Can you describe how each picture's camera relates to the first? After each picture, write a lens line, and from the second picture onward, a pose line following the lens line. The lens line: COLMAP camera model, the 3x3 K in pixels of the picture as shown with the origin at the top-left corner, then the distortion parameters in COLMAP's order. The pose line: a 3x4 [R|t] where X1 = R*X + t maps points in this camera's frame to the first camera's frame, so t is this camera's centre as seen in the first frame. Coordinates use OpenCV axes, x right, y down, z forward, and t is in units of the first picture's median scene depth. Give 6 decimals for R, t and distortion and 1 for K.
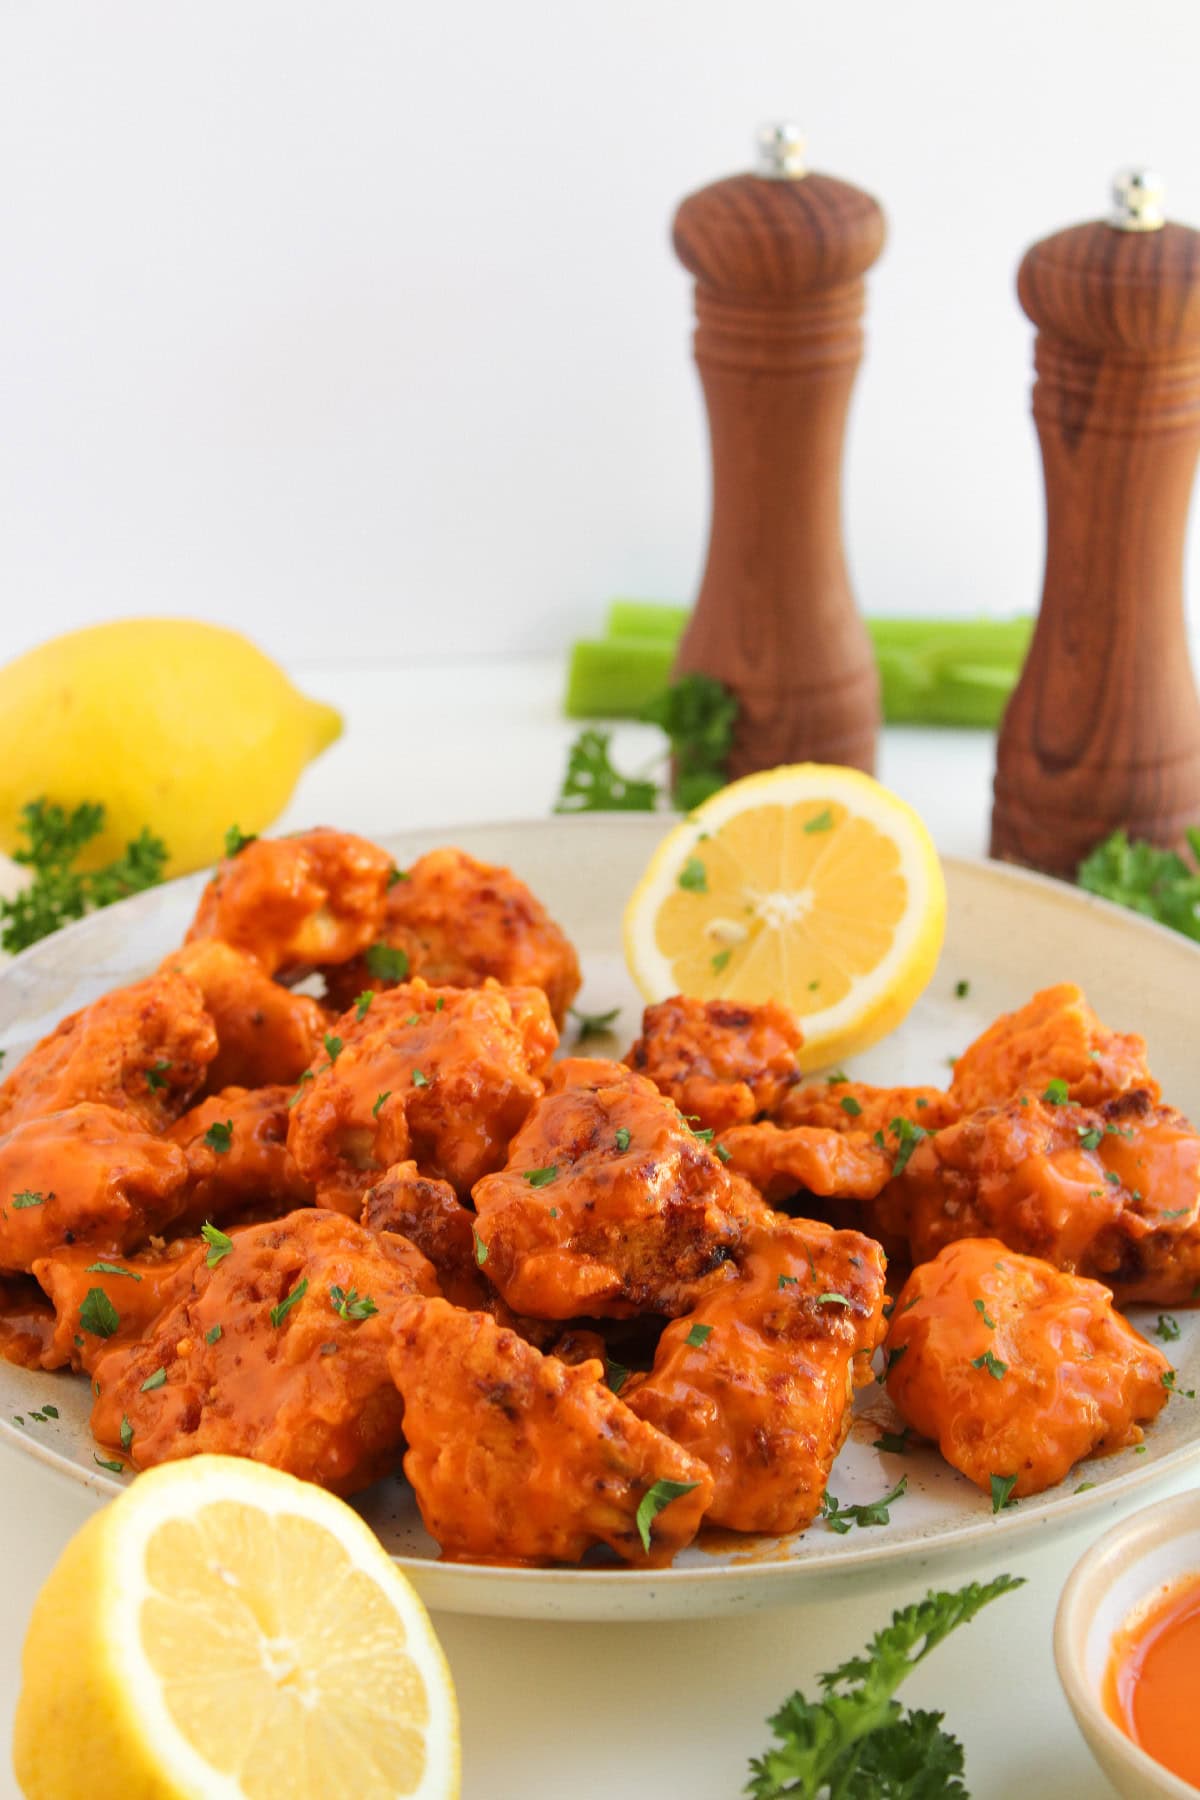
lens RADIAL K [[3677.7, 0, 612.1], [0, 3677.7, 915.7], [0, 0, 1]] dist [-0.000167, 0.000000]
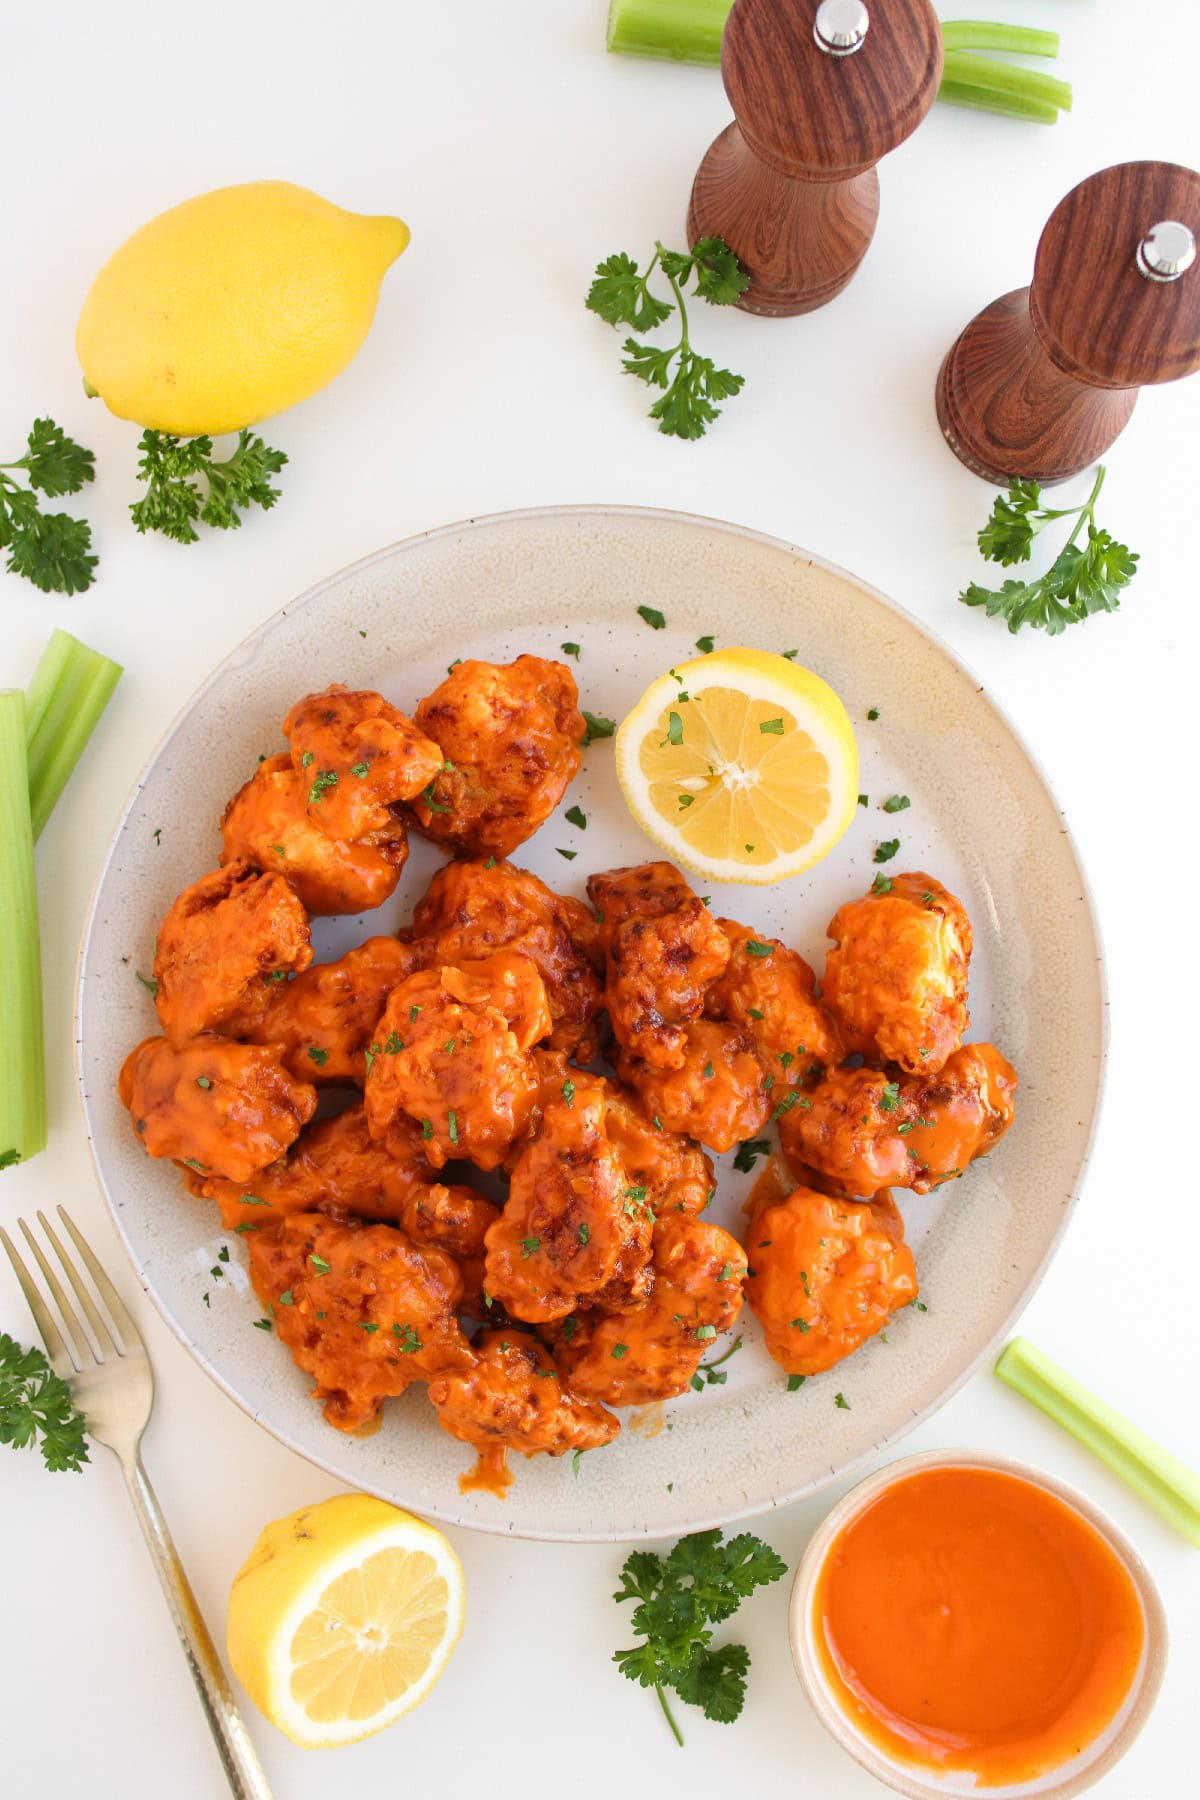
lens RADIAL K [[2503.8, 0, 562.9], [0, 2503.8, 892.2], [0, 0, 1]] dist [-0.050567, 0.000000]
pose [[0.997610, 0.068590, 0.008295, -0.023804], [-0.037805, 0.441432, 0.896498, -0.928530], [0.057829, -0.894669, 0.442970, 0.664850]]
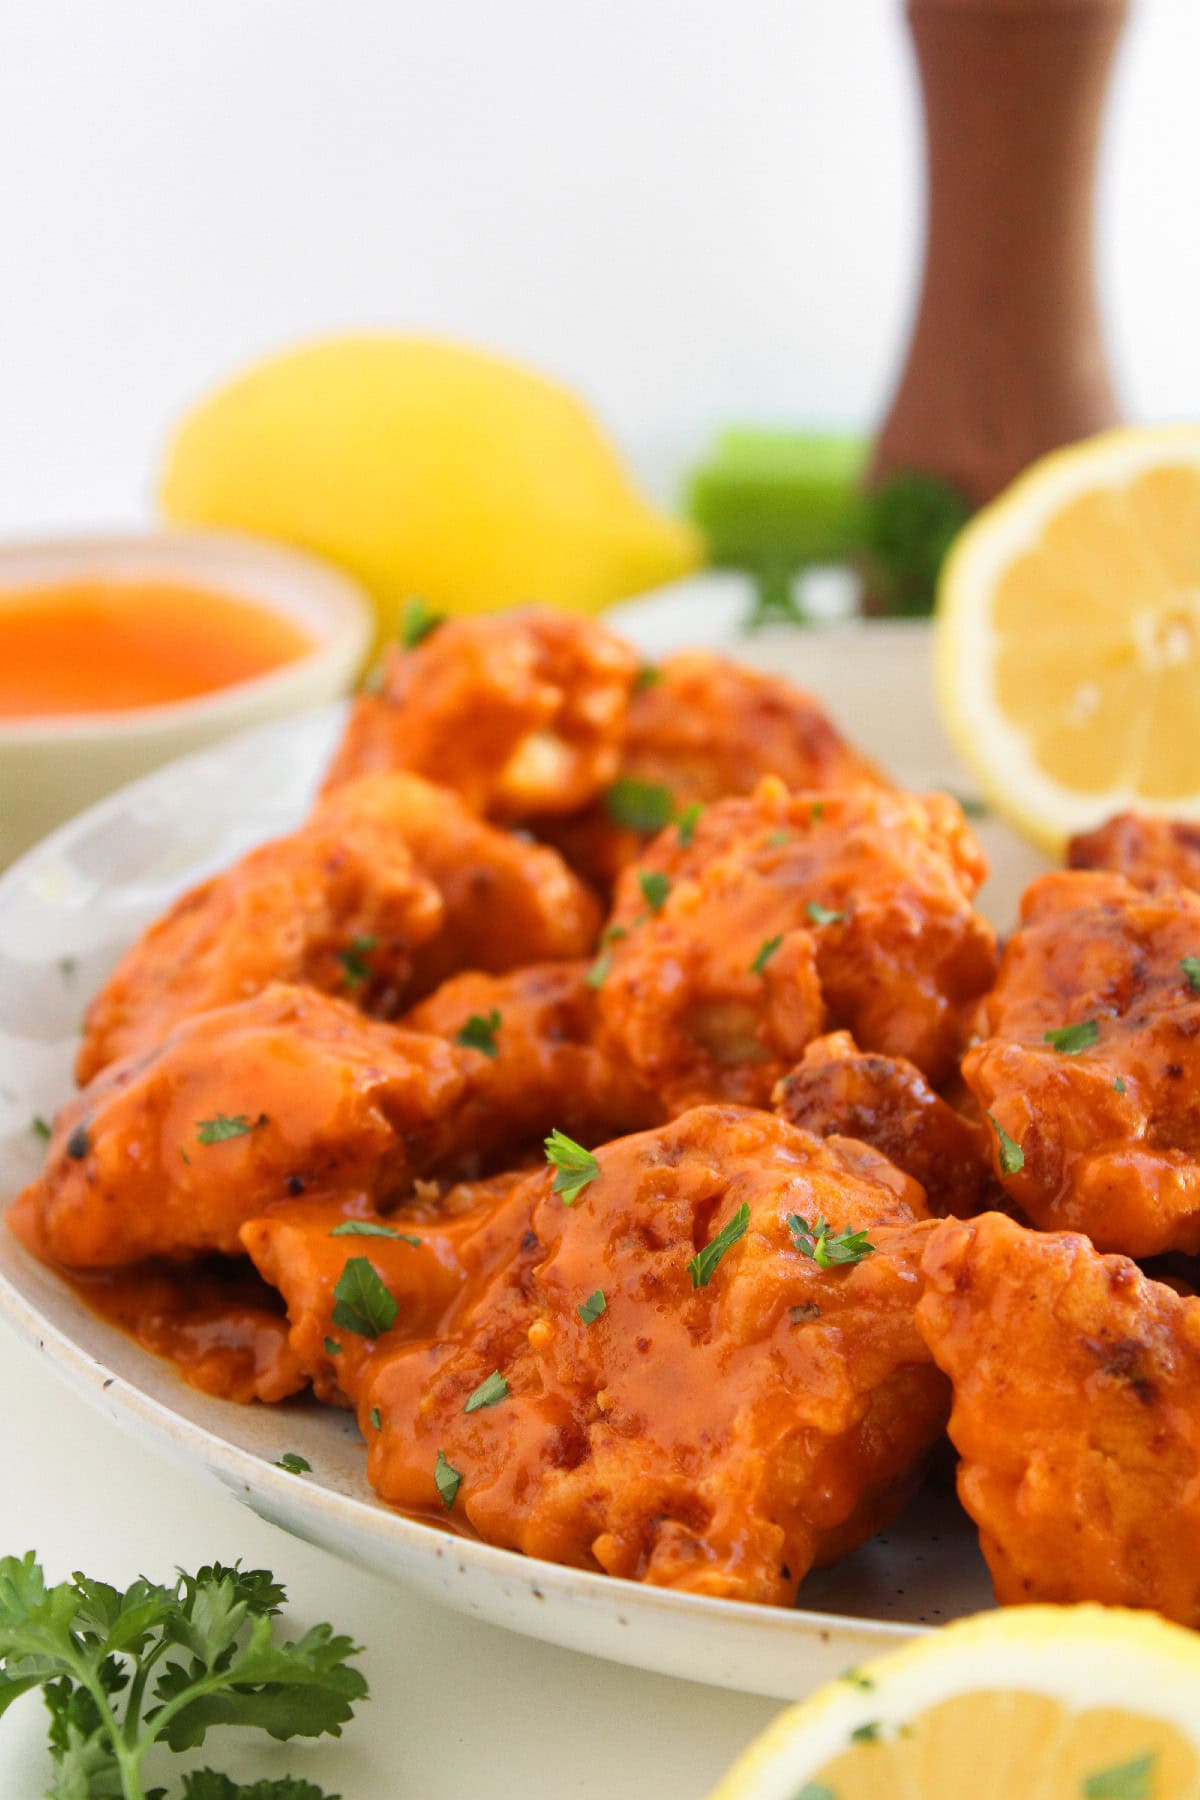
lens RADIAL K [[3997.9, 0, 596.8], [0, 3997.9, 888.2], [0, 0, 1]] dist [0.010285, 0.000000]
pose [[0.994360, -0.042794, 0.097045, -0.163556], [0.048488, 0.997191, -0.057094, 0.080146], [-0.094330, 0.061477, 0.993641, 0.329985]]
